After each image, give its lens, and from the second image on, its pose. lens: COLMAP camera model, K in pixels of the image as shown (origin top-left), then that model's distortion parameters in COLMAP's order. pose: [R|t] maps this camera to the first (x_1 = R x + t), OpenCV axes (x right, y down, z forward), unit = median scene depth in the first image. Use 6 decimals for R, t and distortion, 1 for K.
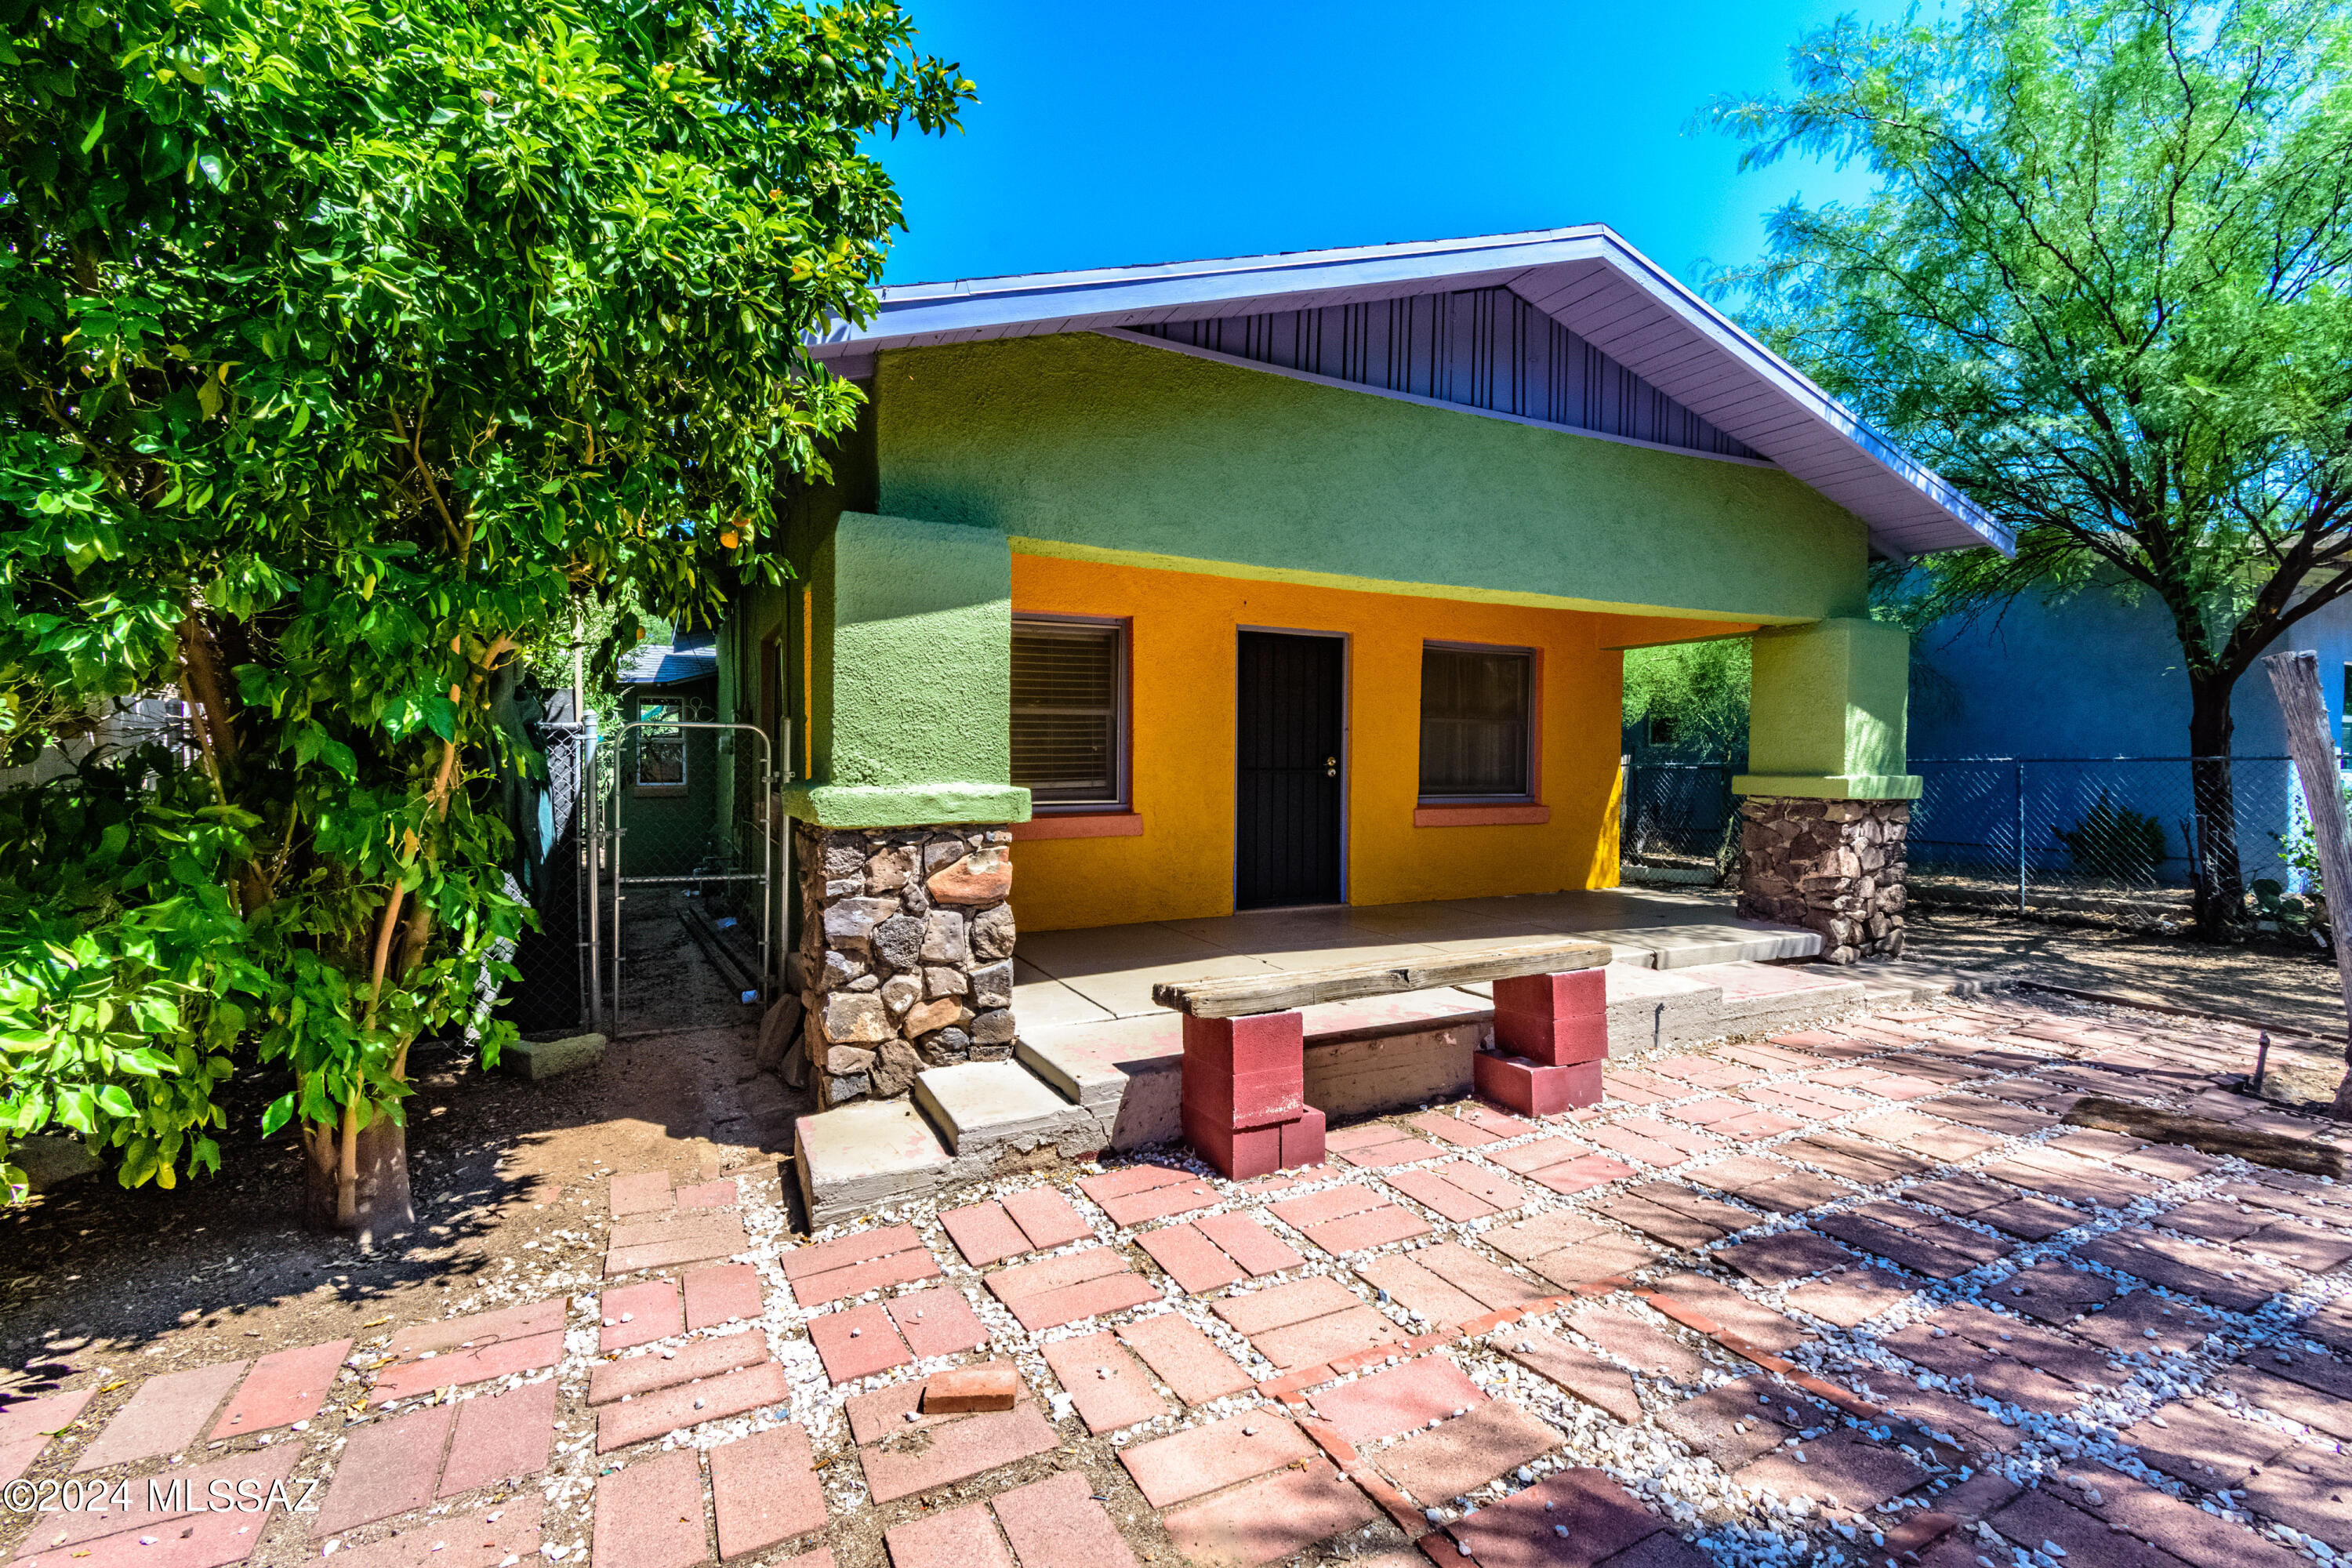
lens RADIAL K [[1049.7, 0, 1210.4], [0, 1049.7, 774.3], [0, 0, 1]] dist [0.012967, -0.007876]
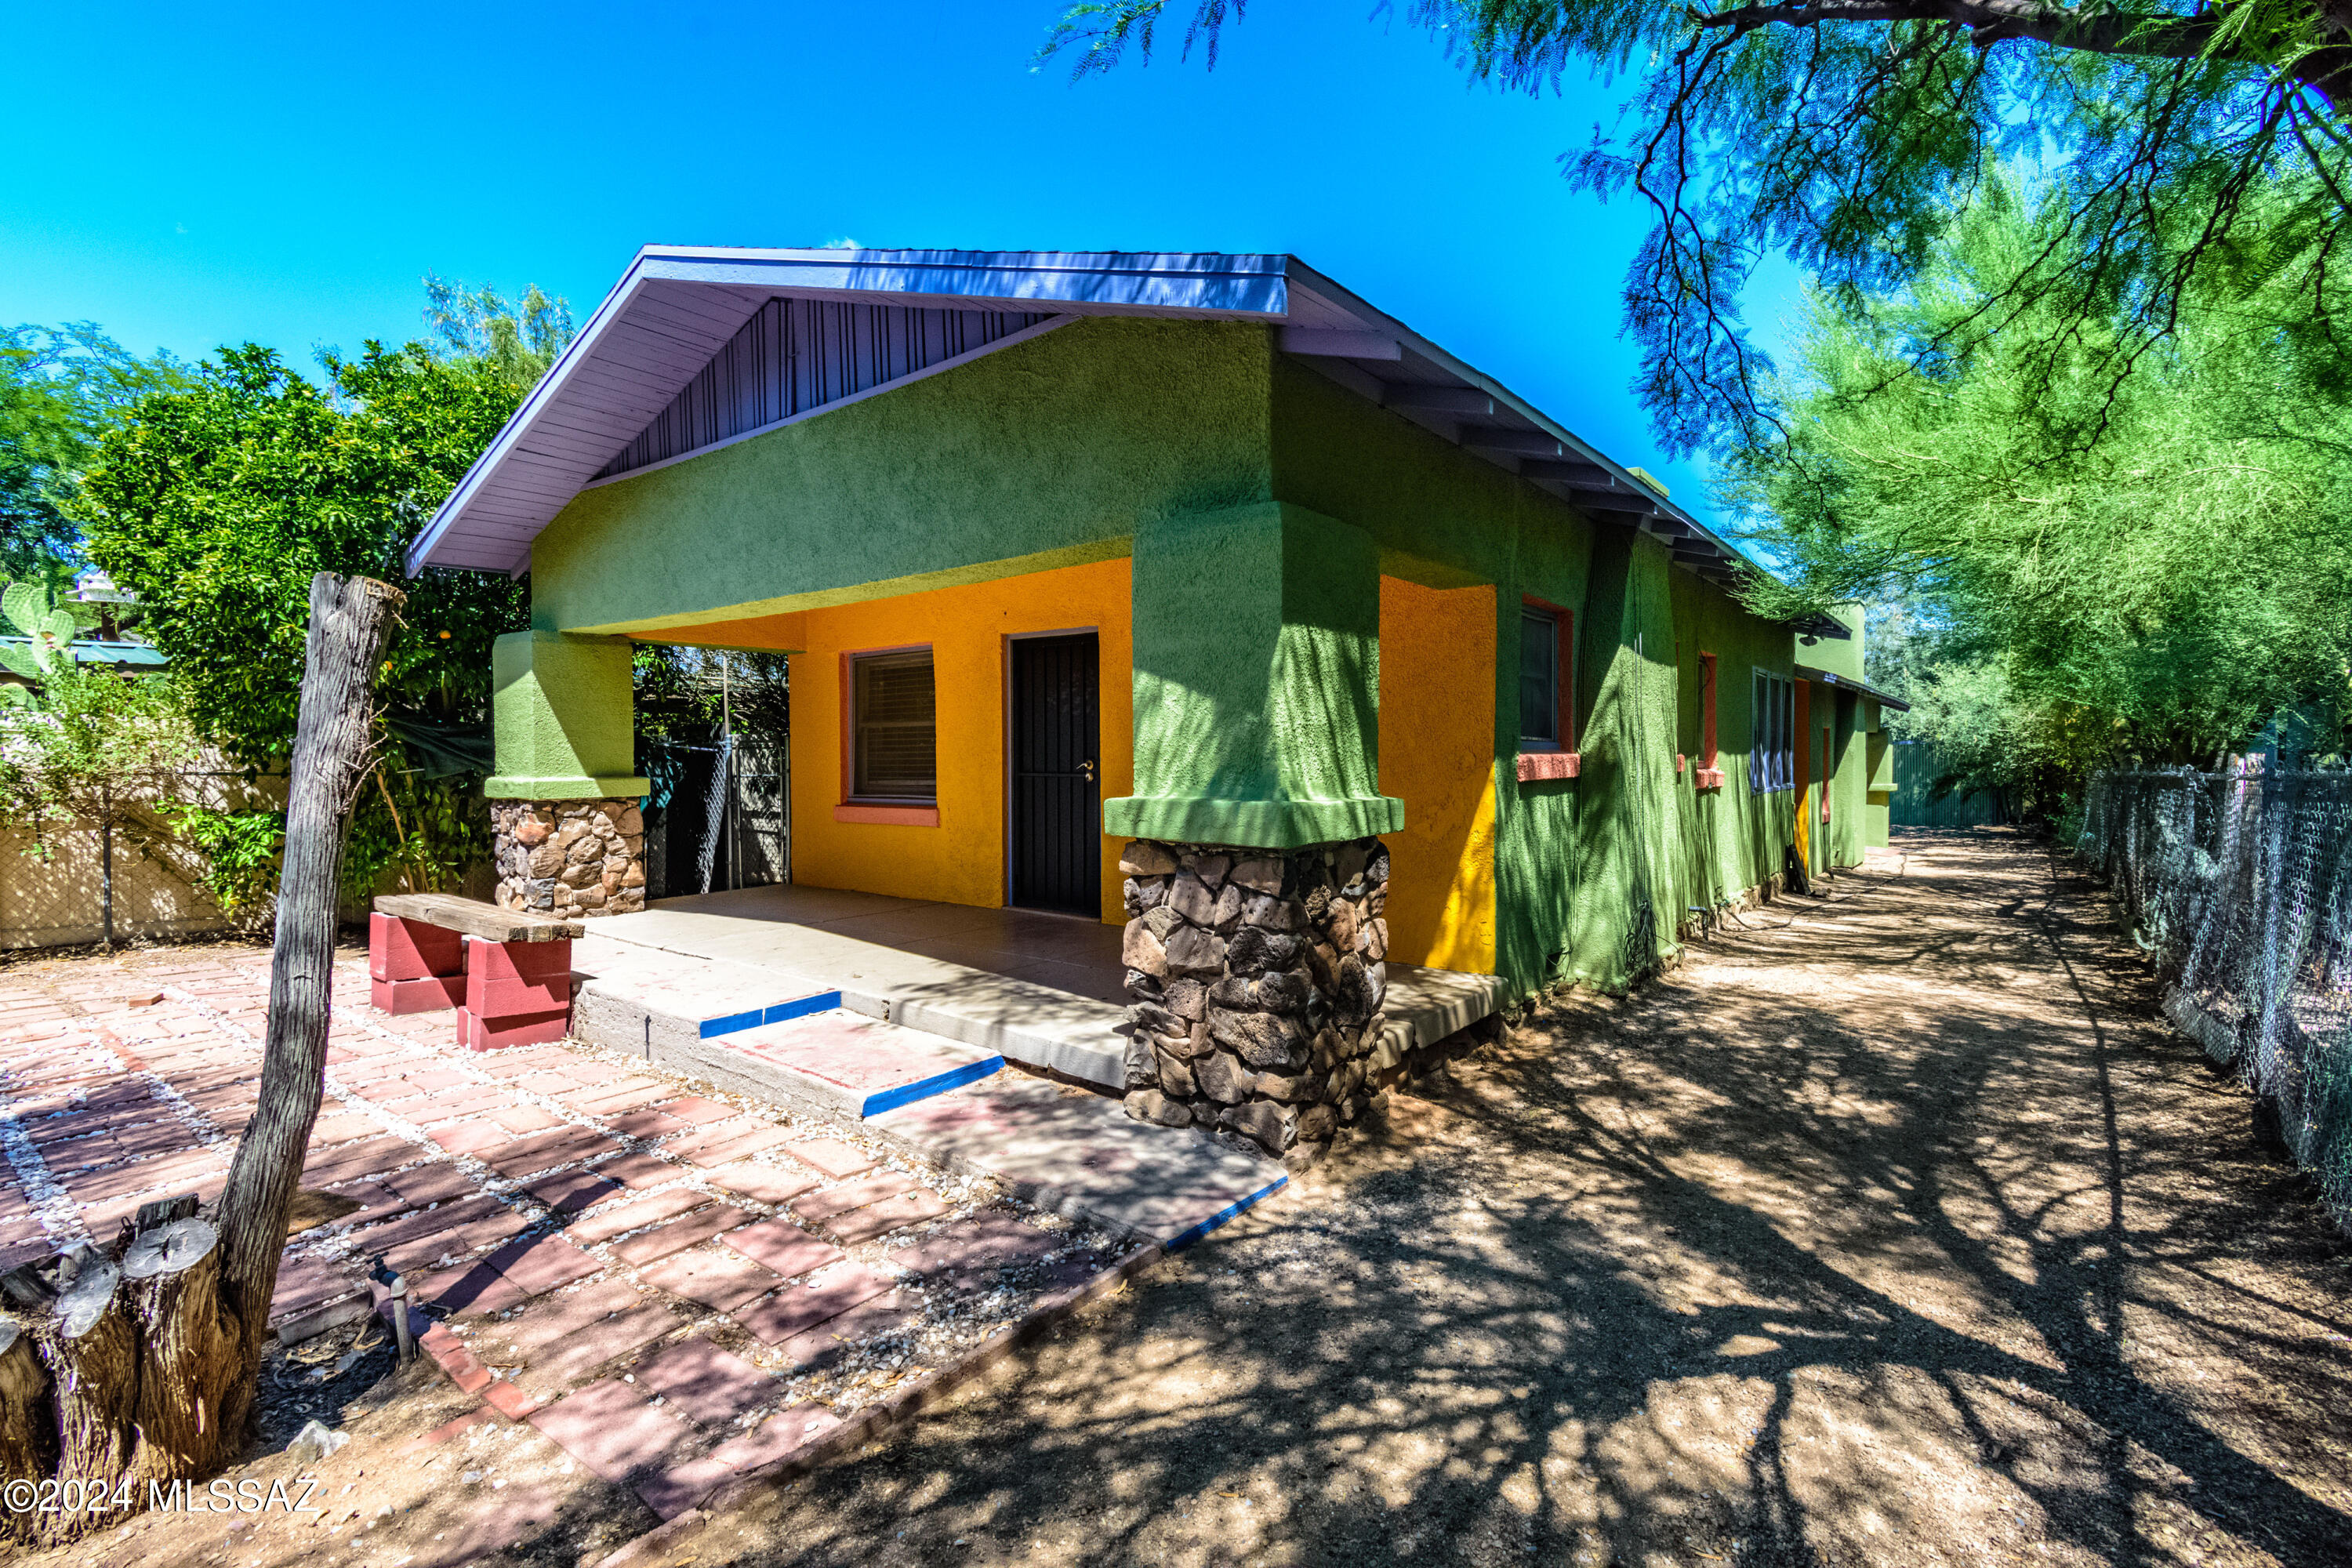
lens RADIAL K [[1049.7, 0, 1210.4], [0, 1049.7, 774.3], [0, 0, 1]] dist [0.012967, -0.007876]
pose [[0.425632, 0.013492, -0.904796, 1.175552], [-0.018541, 0.999809, 0.006186, -0.015864], [0.904706, 0.014143, 0.425801, 0.809976]]
